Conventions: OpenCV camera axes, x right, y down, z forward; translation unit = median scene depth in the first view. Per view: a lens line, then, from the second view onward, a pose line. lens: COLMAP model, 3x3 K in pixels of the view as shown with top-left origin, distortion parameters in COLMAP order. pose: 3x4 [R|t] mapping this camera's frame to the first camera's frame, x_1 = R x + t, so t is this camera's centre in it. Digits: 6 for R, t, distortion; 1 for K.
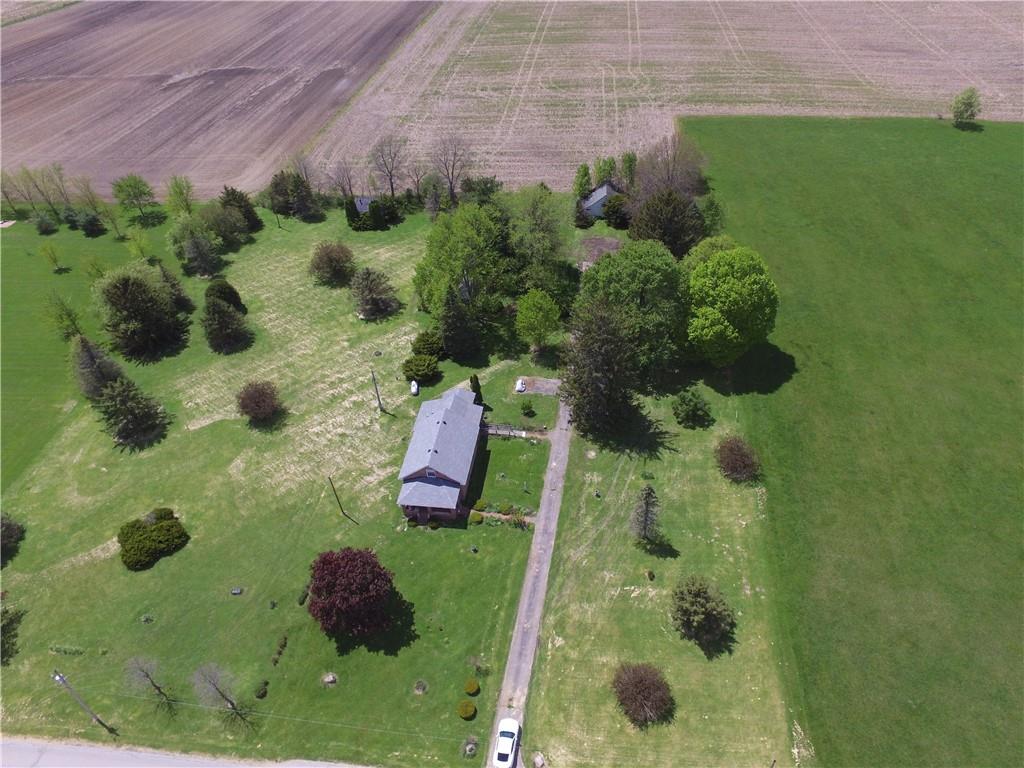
lens RADIAL K [[685.7, 0, 539.1], [0, 685.7, 364.5], [0, 0, 1]] dist [-0.122046, 0.091398]
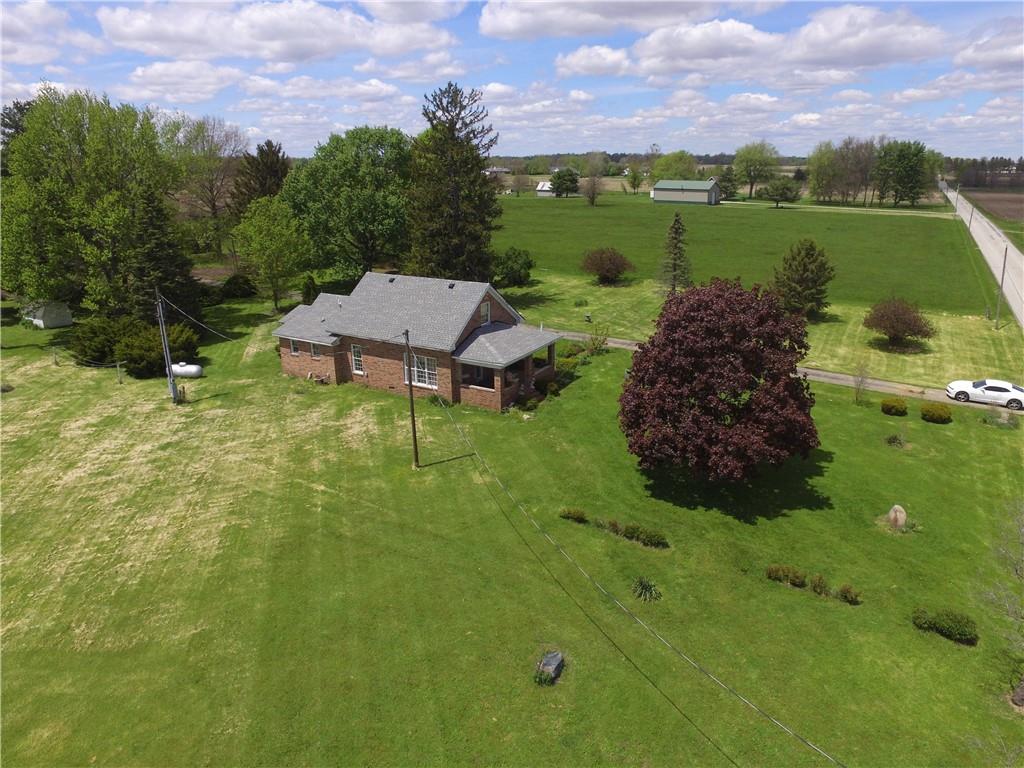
lens RADIAL K [[685.7, 0, 539.3], [0, 685.7, 354.0], [0, 0, 1]] dist [-0.122046, 0.091398]
pose [[0.393184, -0.226117, 0.891222, -0.583183], [0.581204, 0.812199, -0.050345, 0.223394], [-0.712466, 0.537777, 0.450764, 0.724205]]
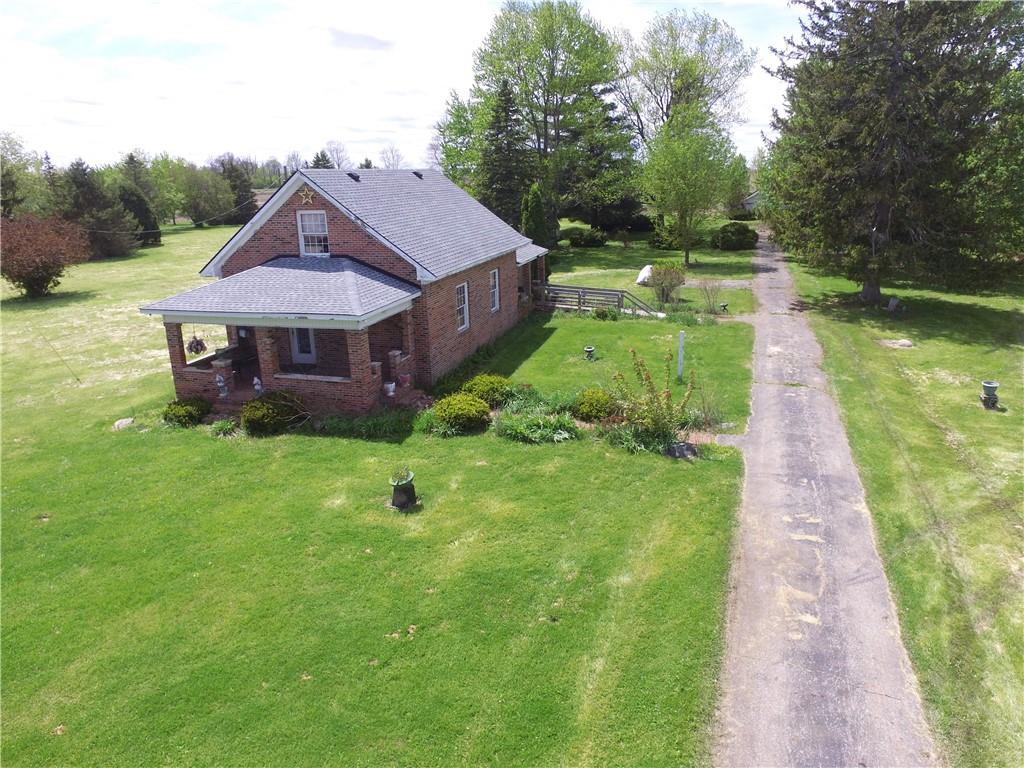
lens RADIAL K [[685.7, 0, 541.9], [0, 685.7, 364.4], [0, 0, 1]] dist [-0.122046, 0.091398]
pose [[0.988844, 0.053886, -0.138869, -0.035320], [-0.105191, 0.912693, -0.394875, 0.282337], [0.105466, 0.405077, 0.908179, 0.767190]]
